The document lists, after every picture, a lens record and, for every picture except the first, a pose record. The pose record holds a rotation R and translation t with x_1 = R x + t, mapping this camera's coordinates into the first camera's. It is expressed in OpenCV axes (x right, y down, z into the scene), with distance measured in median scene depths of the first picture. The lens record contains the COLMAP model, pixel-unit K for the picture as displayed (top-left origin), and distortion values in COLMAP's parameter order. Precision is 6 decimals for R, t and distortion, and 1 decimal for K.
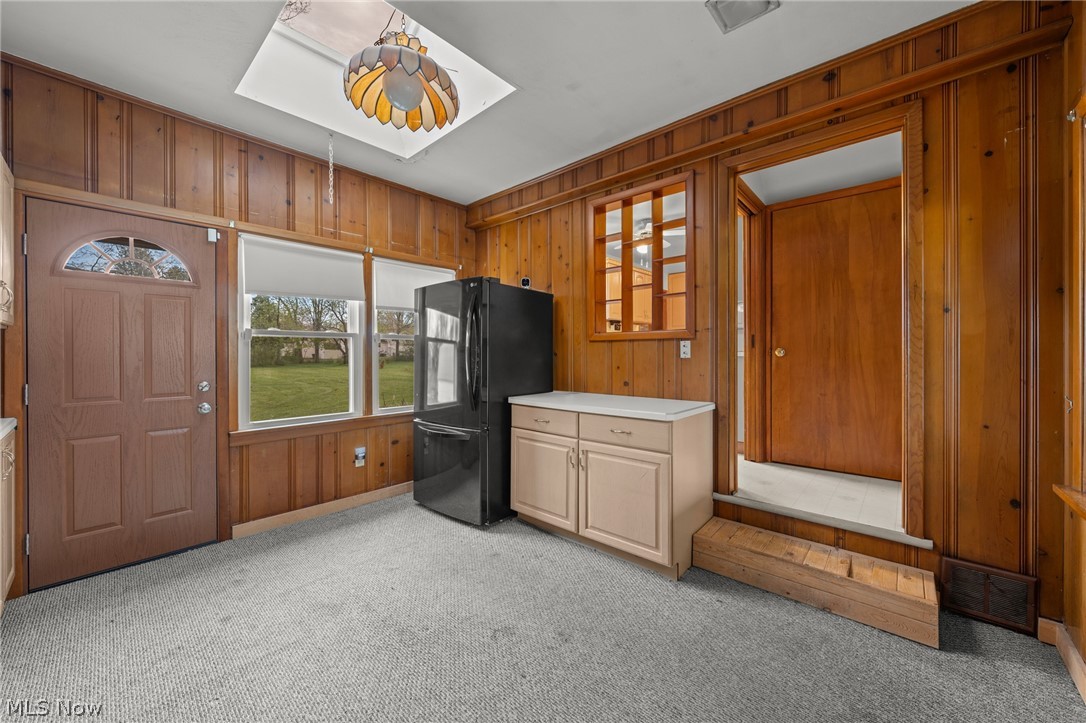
lens RADIAL K [[389.7, 0, 568.2], [0, 389.7, 355.5], [0, 0, 1]] dist [-0.004069, 0.000429]
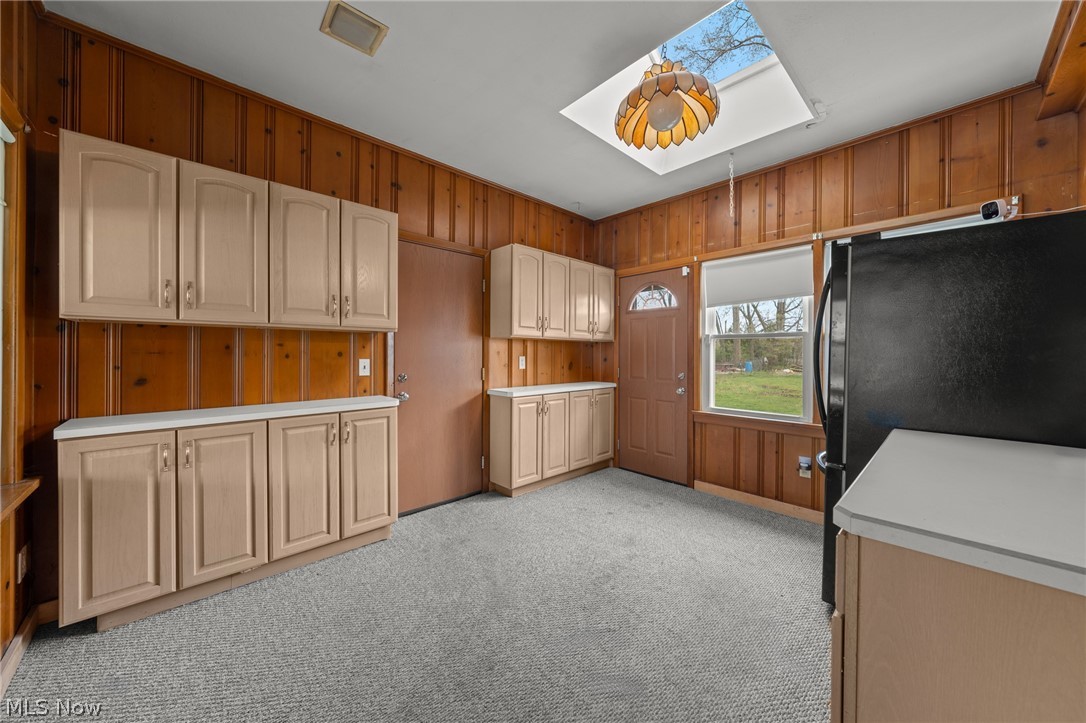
lens RADIAL K [[389.7, 0, 543.5], [0, 389.7, 354.9], [0, 0, 1]] dist [-0.004069, 0.000429]
pose [[-0.106240, 0.005178, -0.994327, 0.540224], [-0.009667, 0.999934, 0.006240, -0.003088], [0.994294, 0.010275, -0.106183, 0.599124]]
